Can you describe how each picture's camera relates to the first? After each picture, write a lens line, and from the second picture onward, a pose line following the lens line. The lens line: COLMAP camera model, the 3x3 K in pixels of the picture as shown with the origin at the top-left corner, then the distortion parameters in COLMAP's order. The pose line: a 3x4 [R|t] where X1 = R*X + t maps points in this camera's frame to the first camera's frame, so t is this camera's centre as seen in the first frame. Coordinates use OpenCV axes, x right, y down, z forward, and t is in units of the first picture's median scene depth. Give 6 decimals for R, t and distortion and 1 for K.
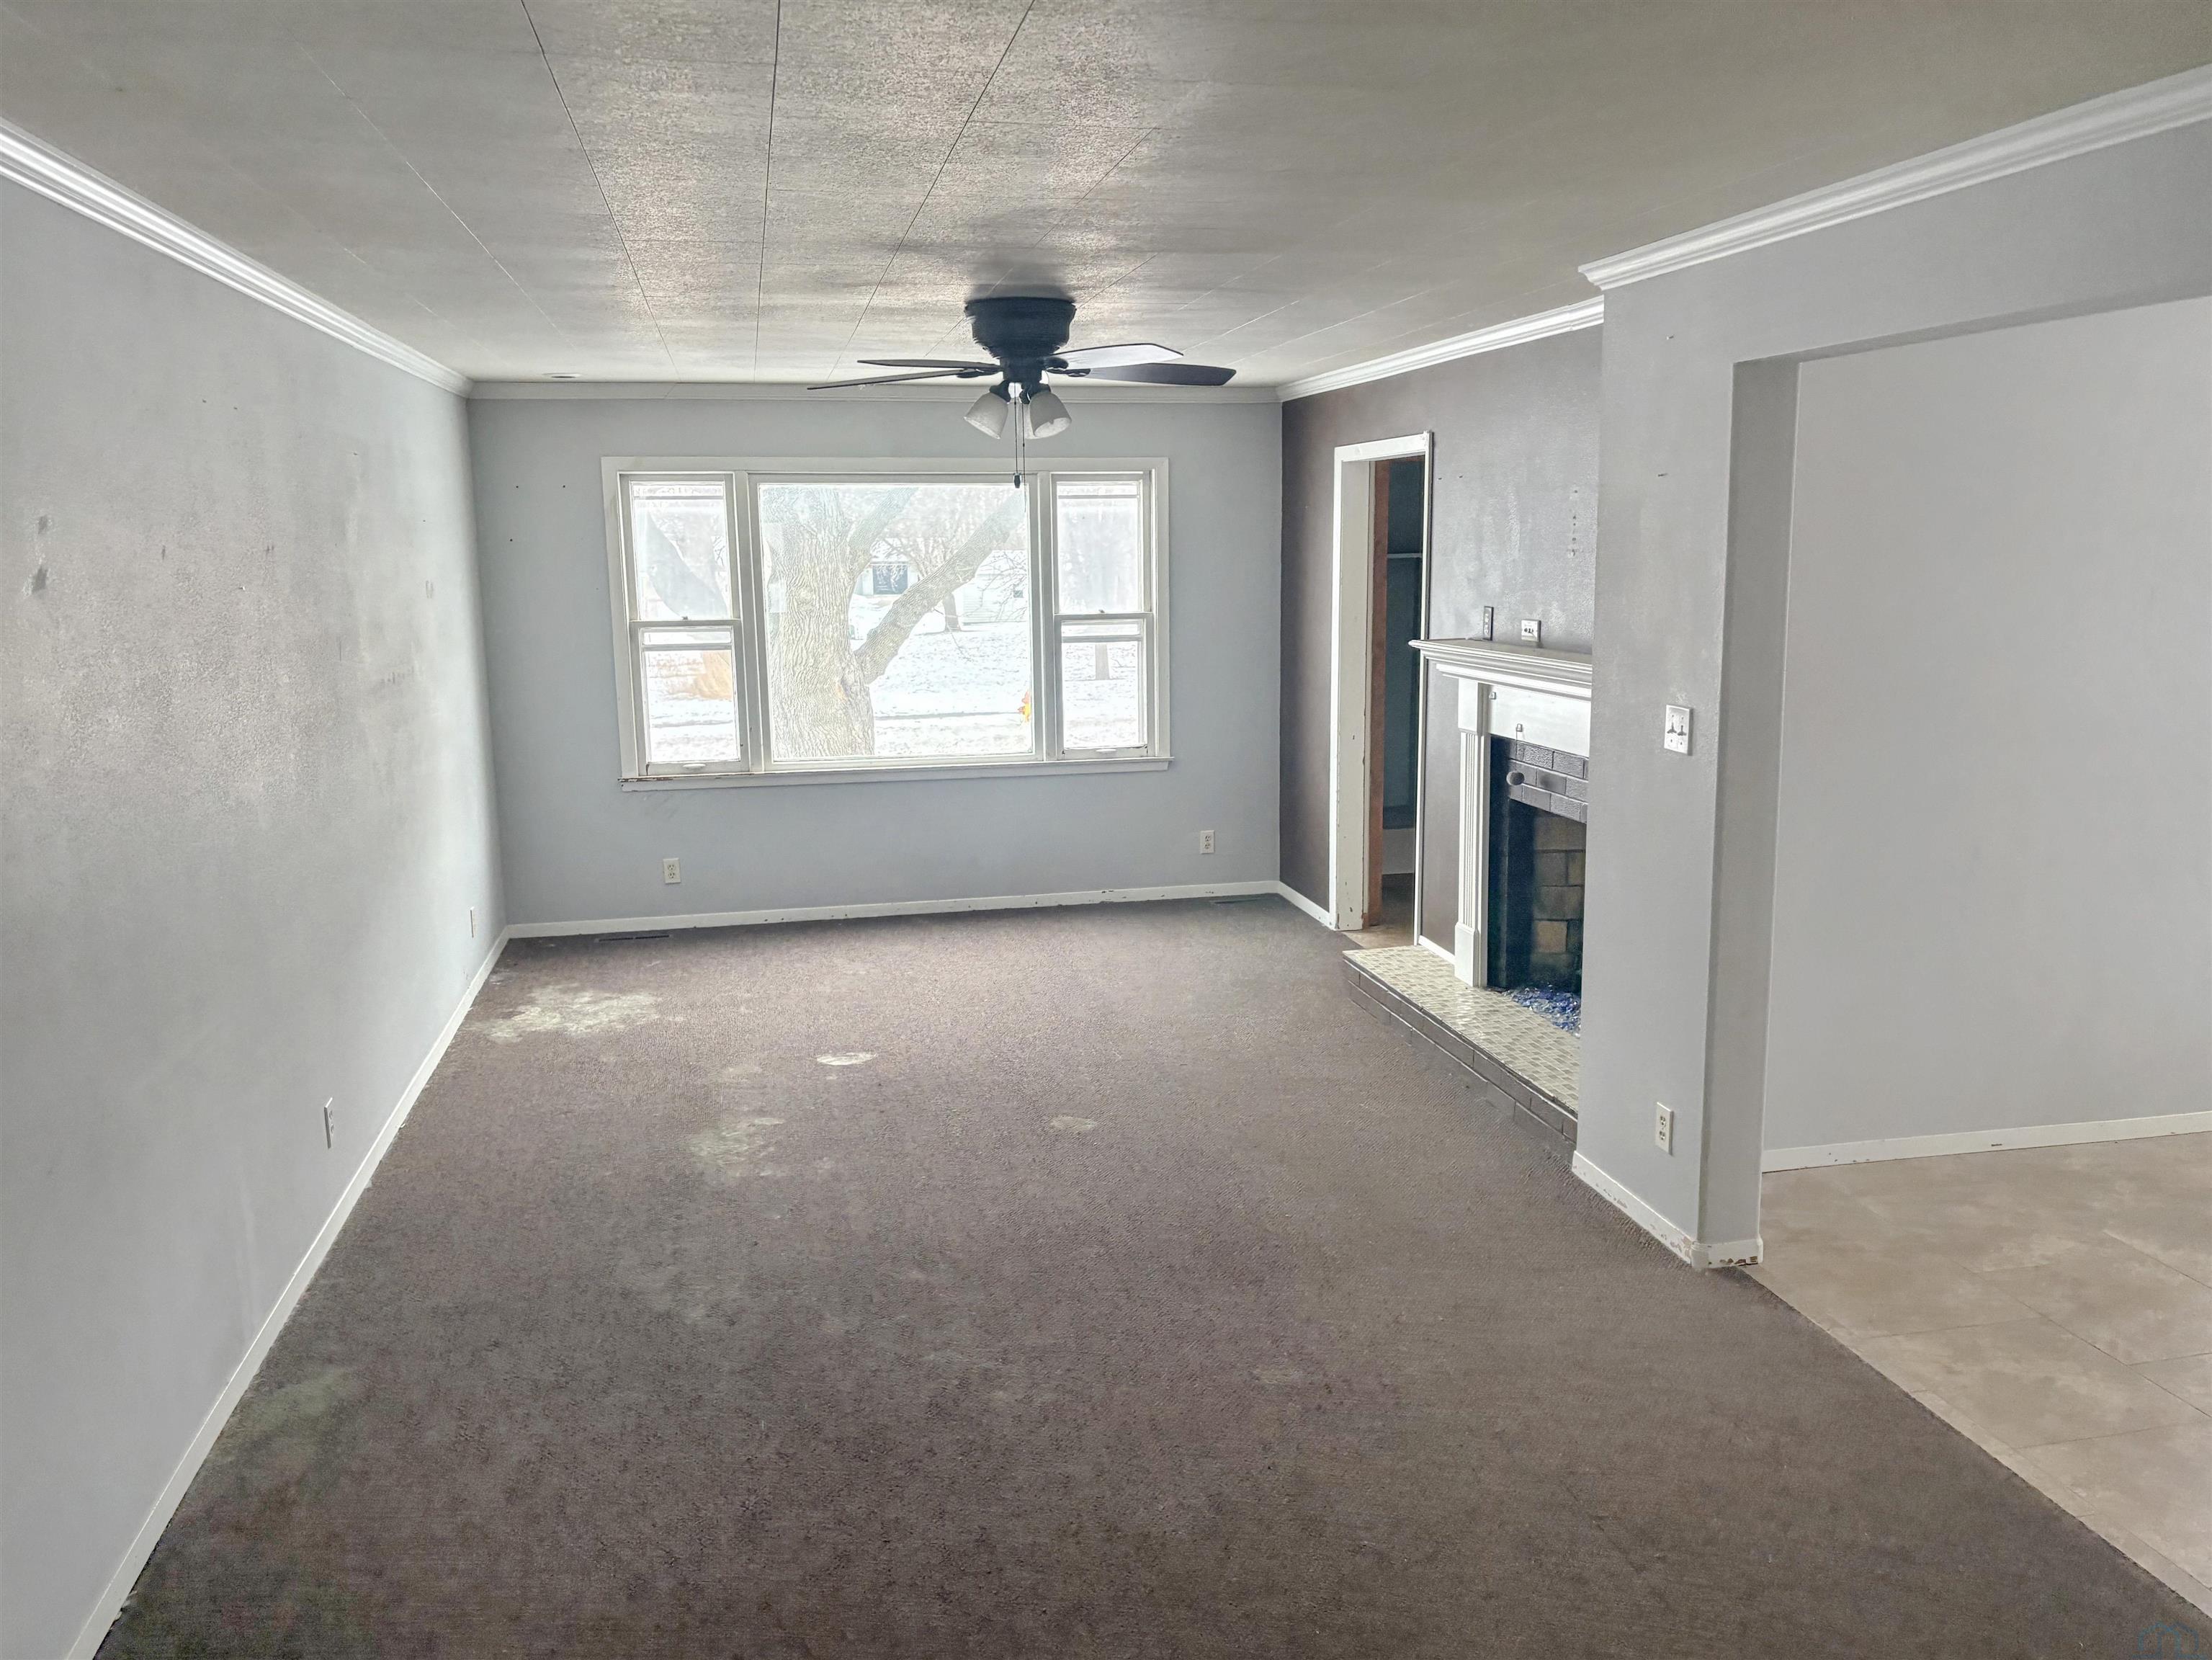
lens RADIAL K [[1709.3, 0, 1106.0], [0, 1709.3, 830.0], [0, 0, 1]] dist [0.033843, 0.000202]
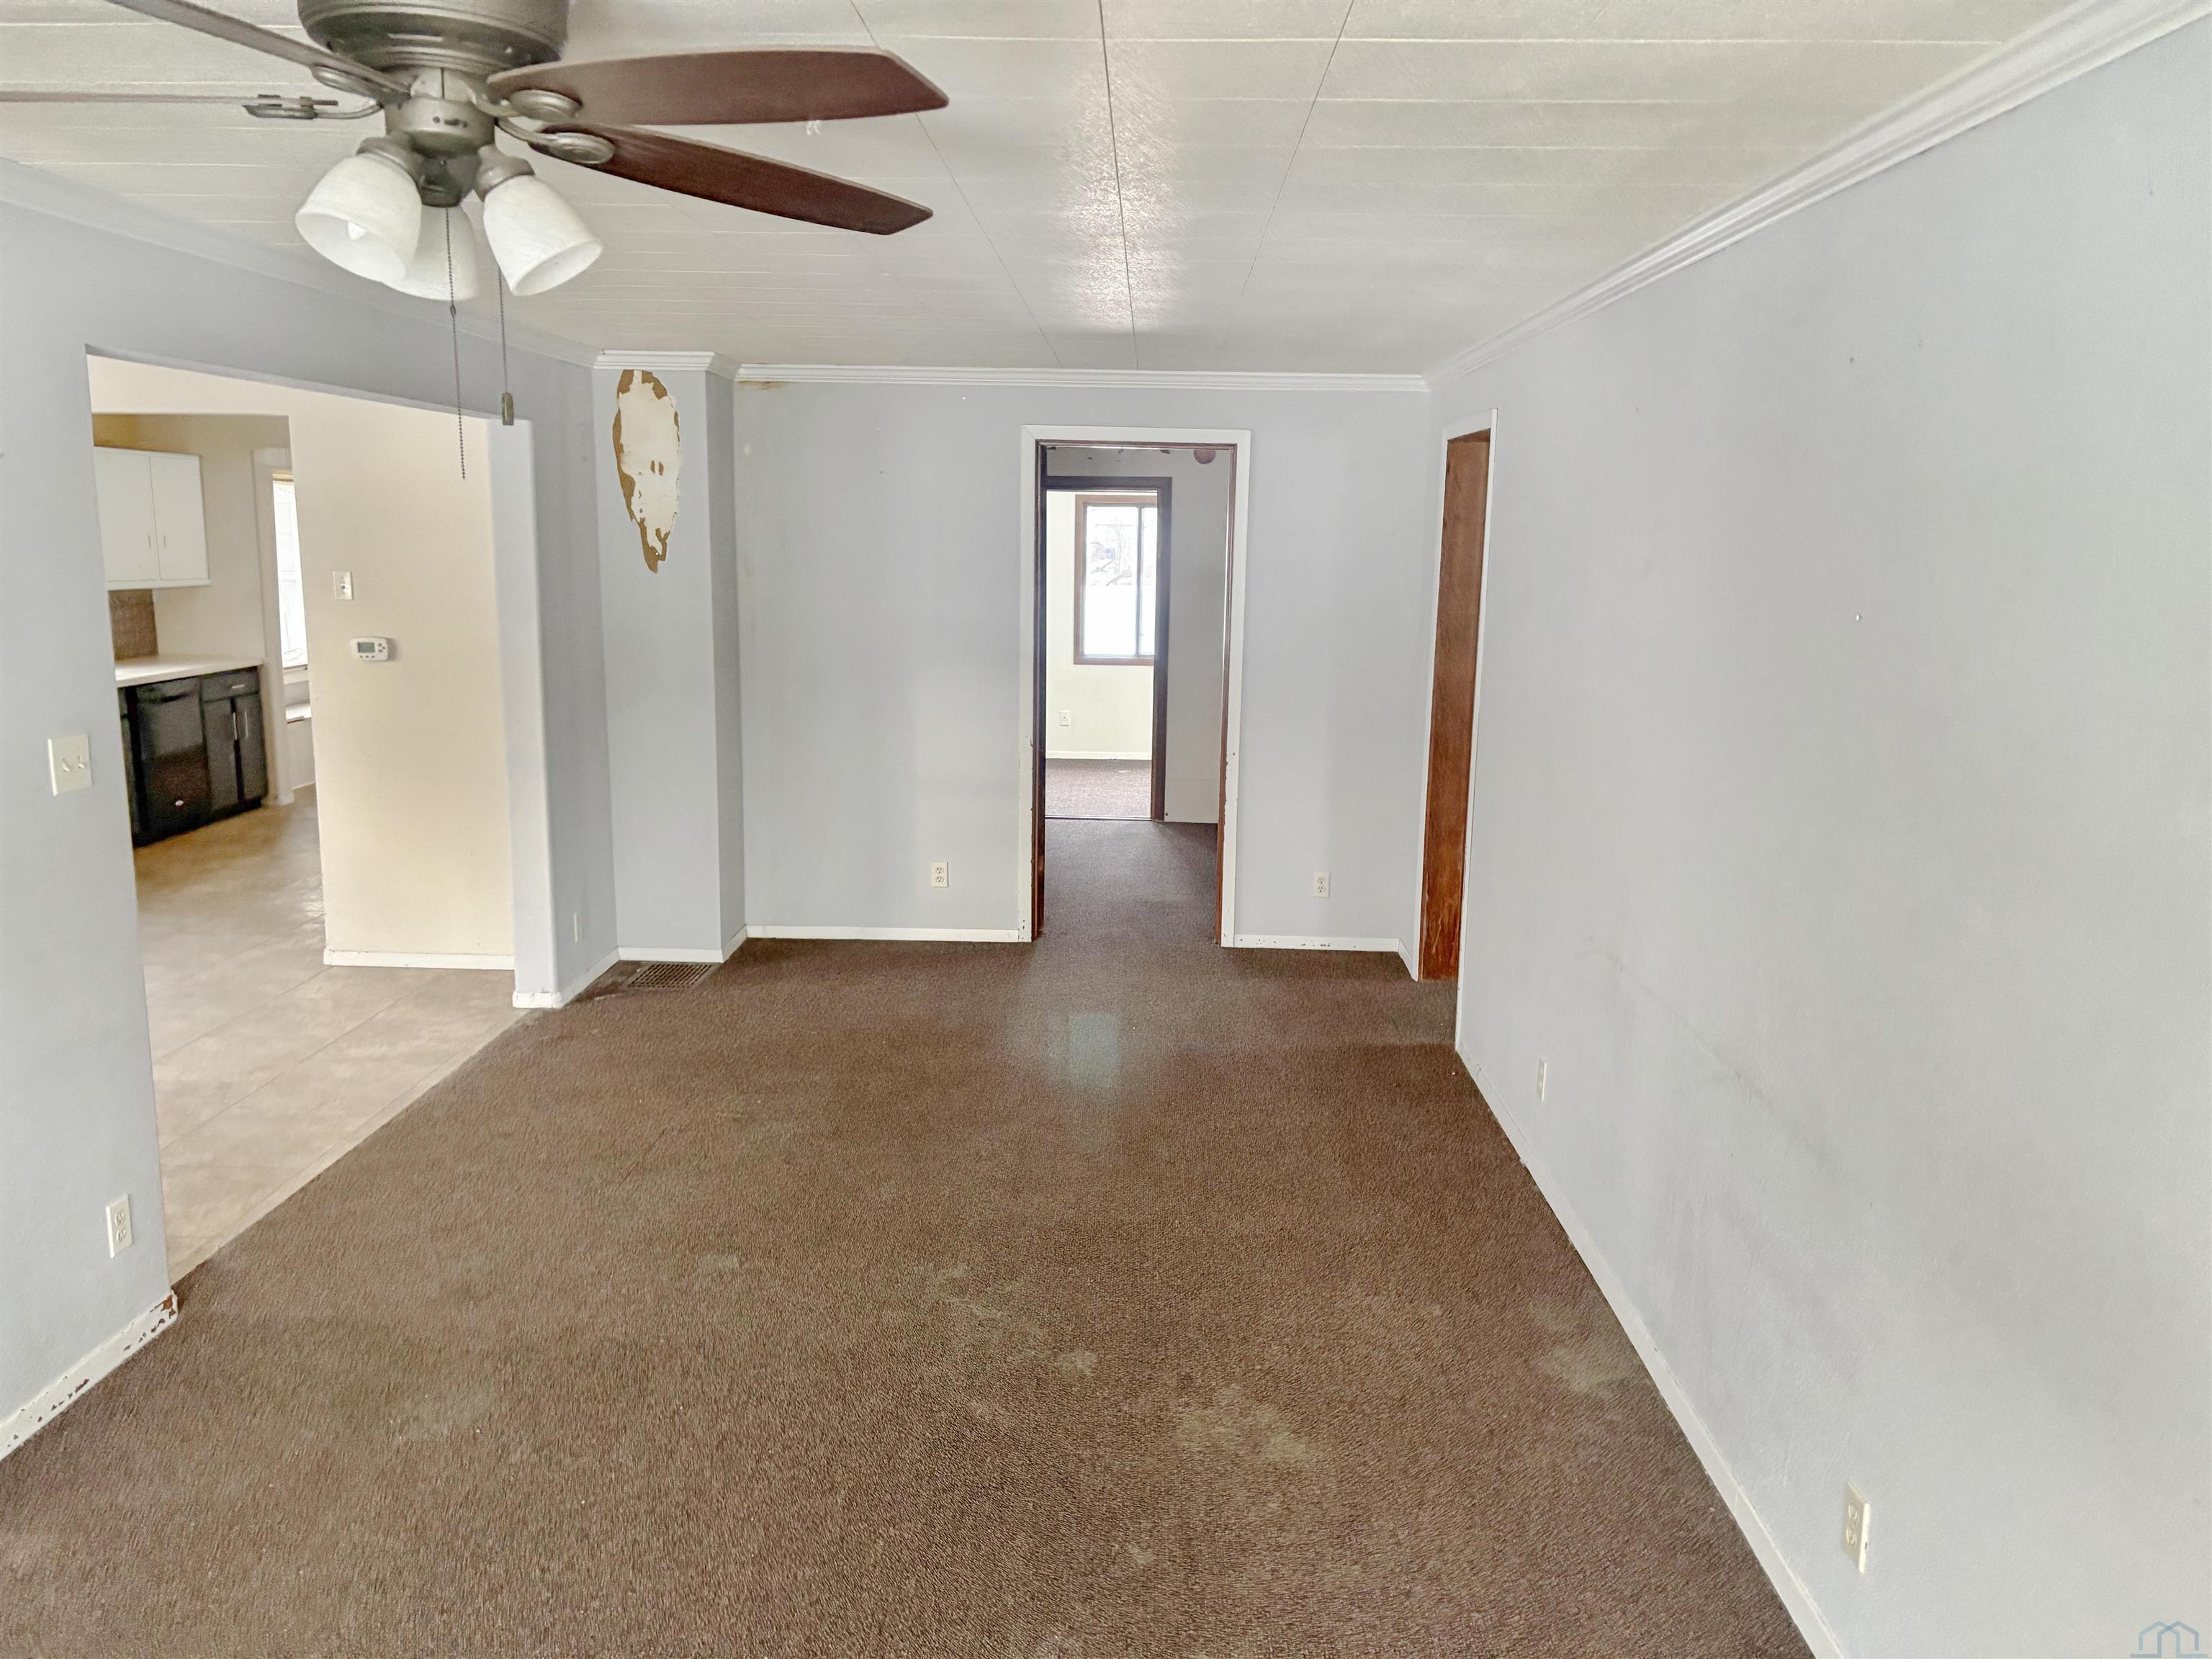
lens RADIAL K [[1678.1, 0, 1106.0], [0, 1678.1, 829.5], [0, 0, 1]] dist [0.047931, -0.034034]
pose [[-0.970765, -0.044340, 0.235901, -0.375734], [0.039676, 0.939631, 0.339882, -0.306322], [-0.236730, 0.339305, -0.910401, 1.734511]]
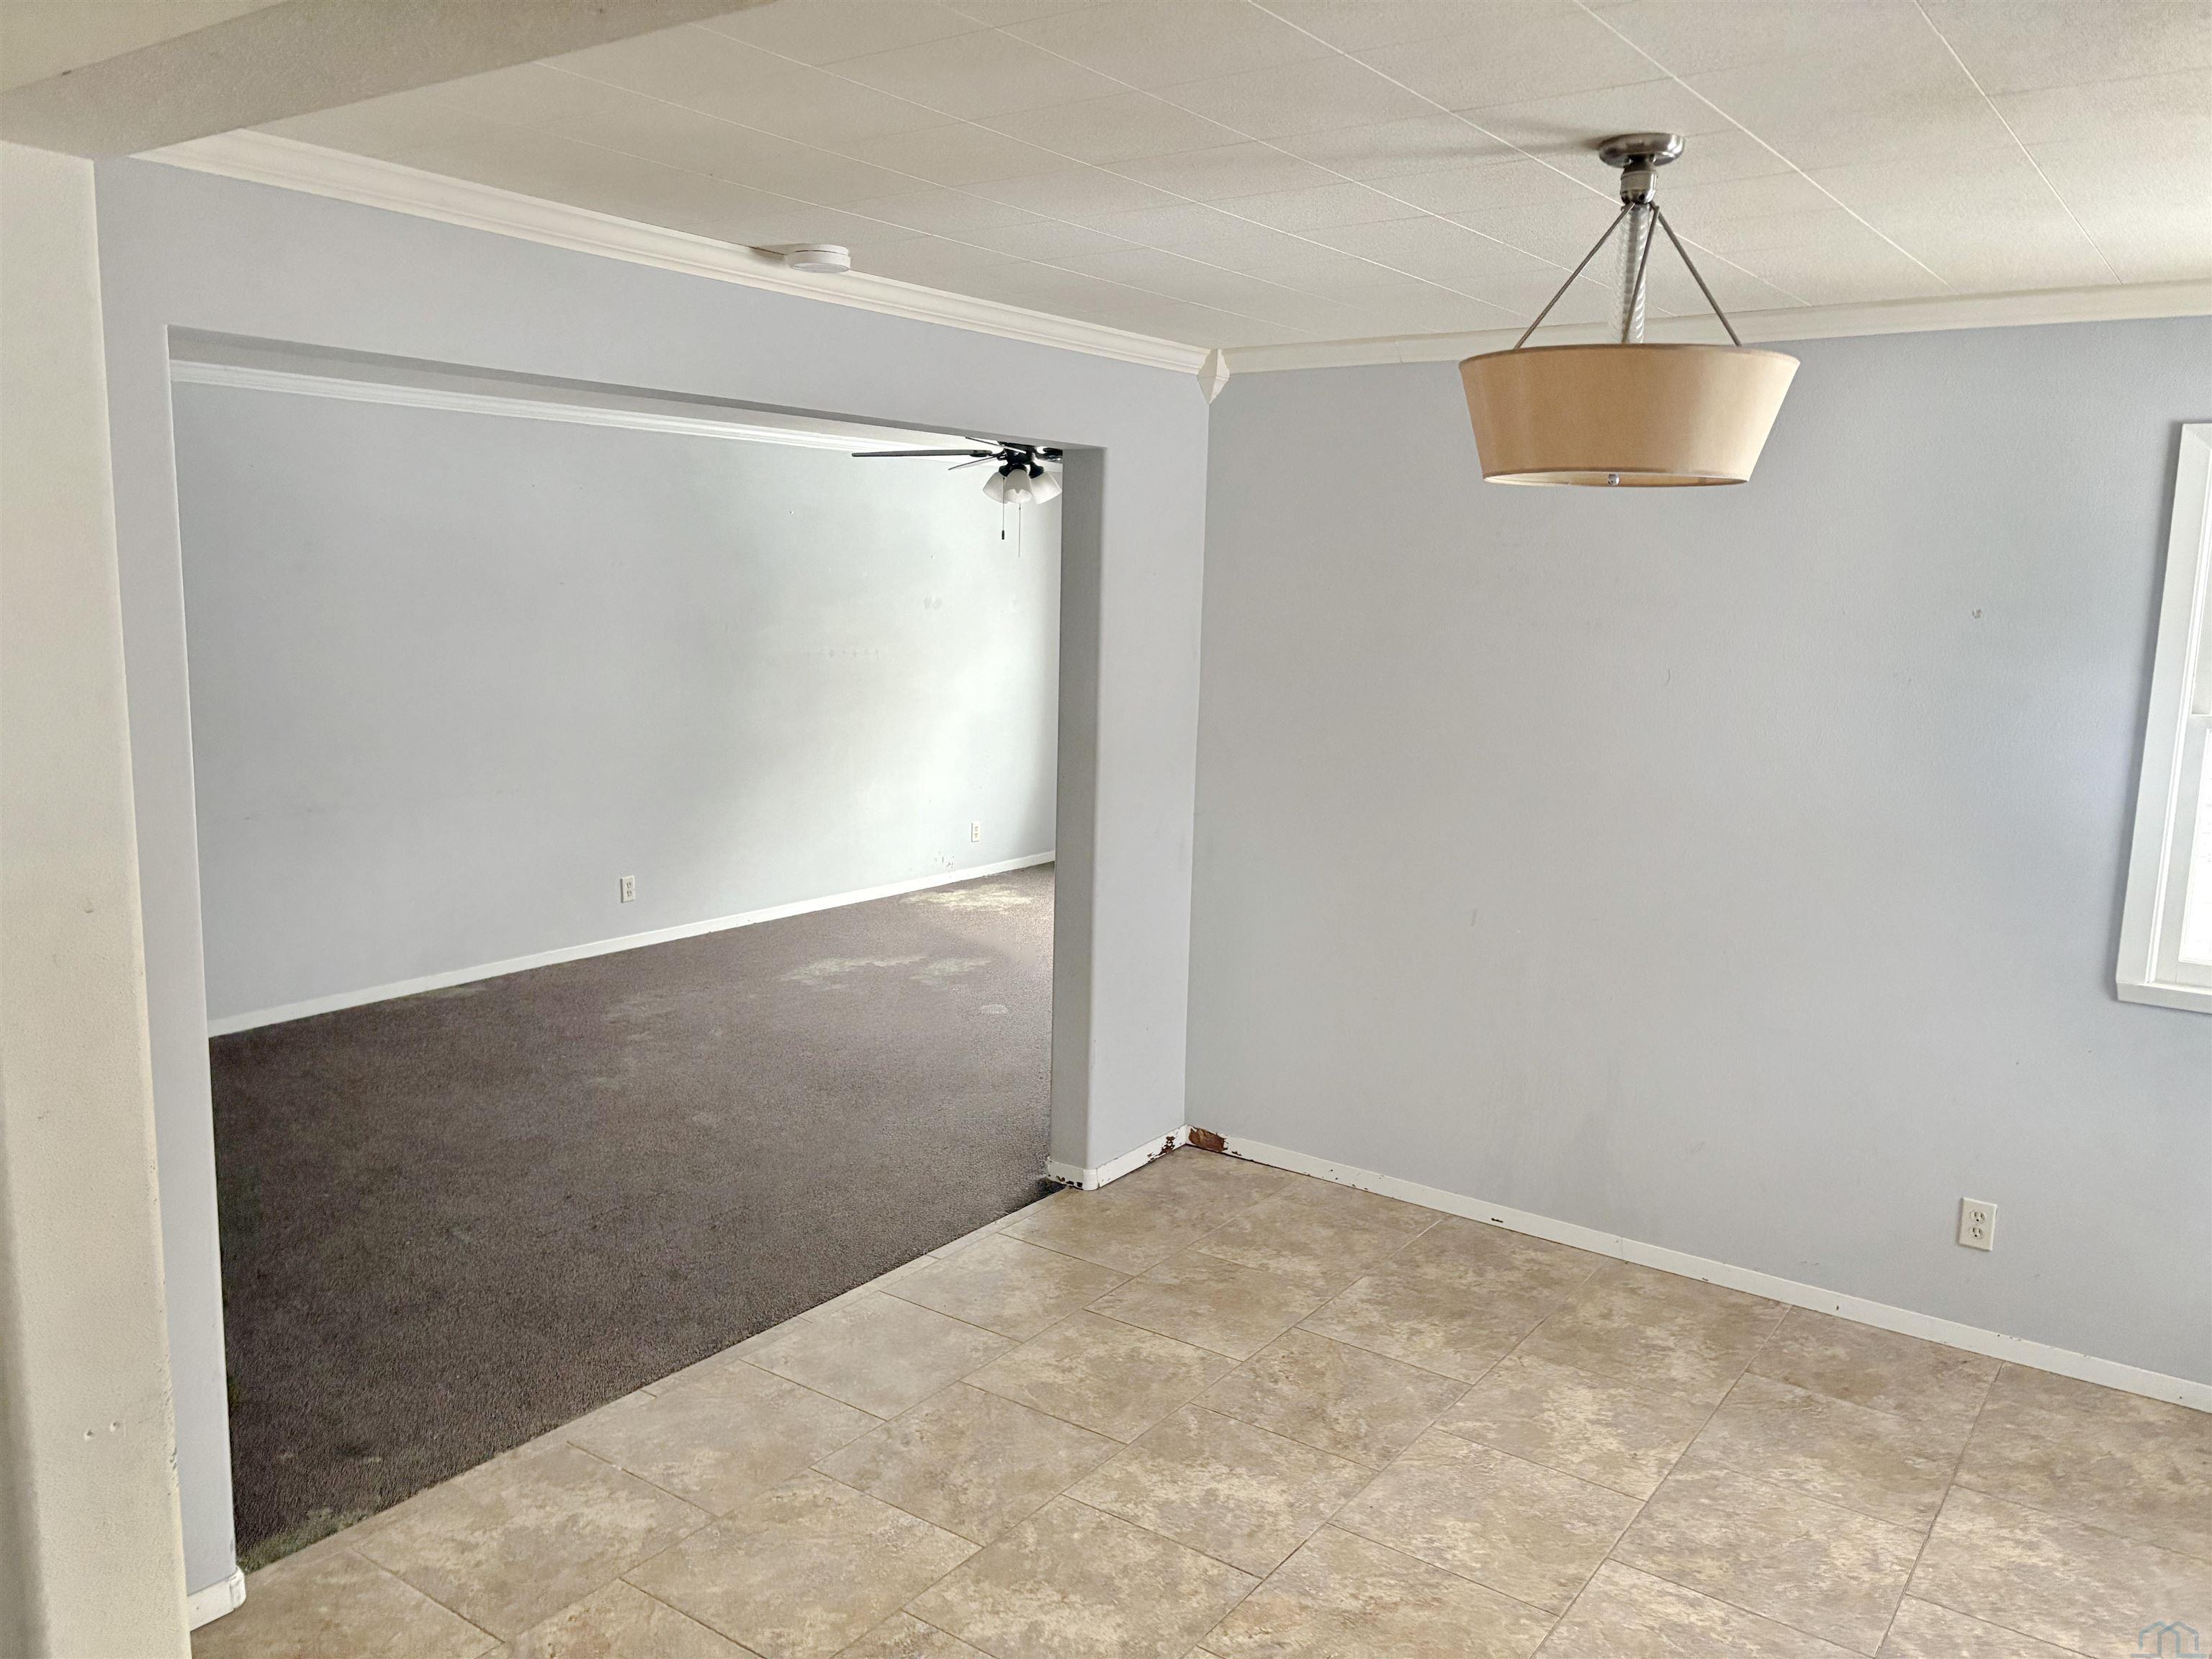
lens RADIAL K [[1678.1, 0, 1106.0], [0, 1678.1, 829.5], [0, 0, 1]] dist [0.047931, -0.034034]
pose [[0.666652, 0.144299, -0.731268, 1.289631], [-0.162181, 0.985658, 0.046646, -0.057538], [0.727512, 0.087501, 0.680493, 0.202963]]
